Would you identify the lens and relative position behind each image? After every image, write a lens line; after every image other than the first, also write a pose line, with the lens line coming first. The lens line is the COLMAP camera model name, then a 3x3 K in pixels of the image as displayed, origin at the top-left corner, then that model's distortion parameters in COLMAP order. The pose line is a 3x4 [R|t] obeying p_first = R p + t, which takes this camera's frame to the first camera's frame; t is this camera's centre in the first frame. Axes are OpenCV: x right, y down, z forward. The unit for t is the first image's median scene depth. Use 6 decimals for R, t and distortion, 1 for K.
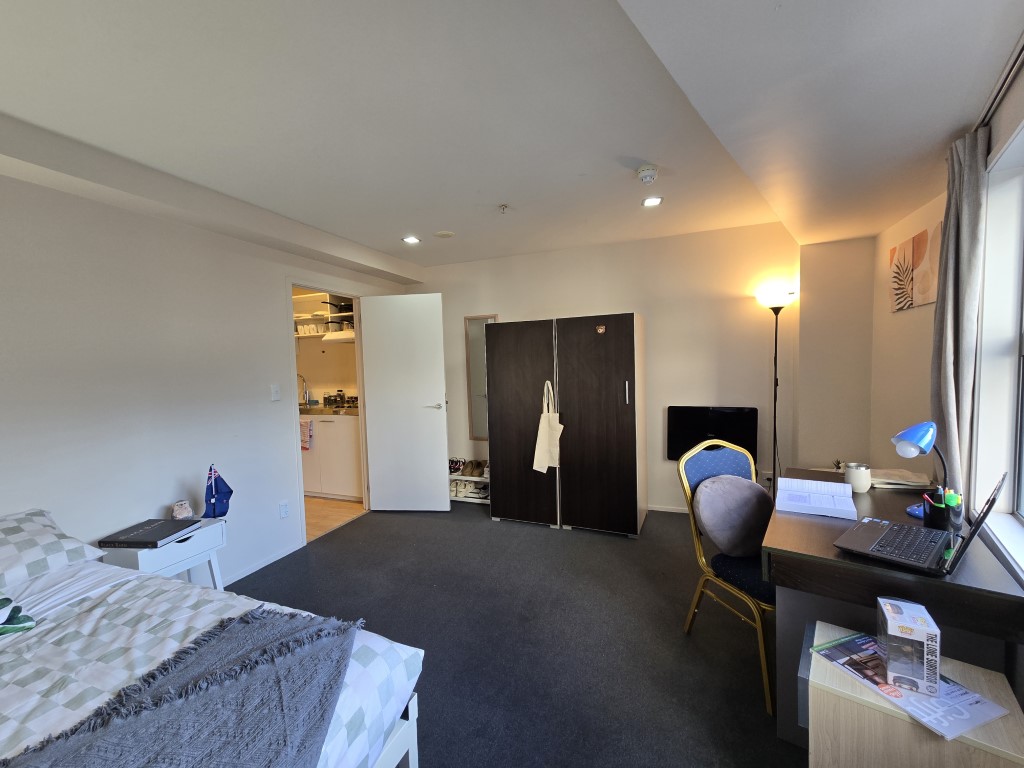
lens RADIAL K [[416.3, 0, 512.0], [0, 416.3, 384.0], [0, 0, 1]] dist [-0.000451, 0.000174]
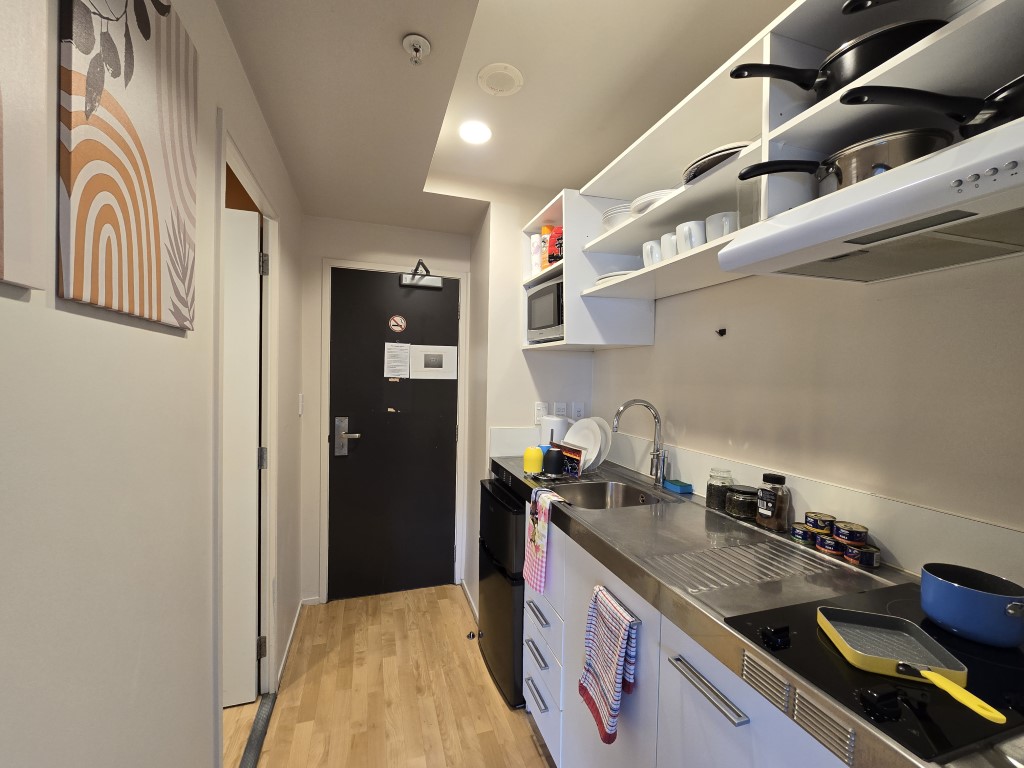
lens RADIAL K [[419.6, 0, 507.3], [0, 419.6, 384.4], [0, 0, 1]] dist [-0.001495, 0.000435]
pose [[0.619167, 0.059391, -0.783010, -0.460210], [-0.080406, 0.996690, 0.012017, -0.045658], [0.781132, 0.055518, 0.621893, 1.031173]]
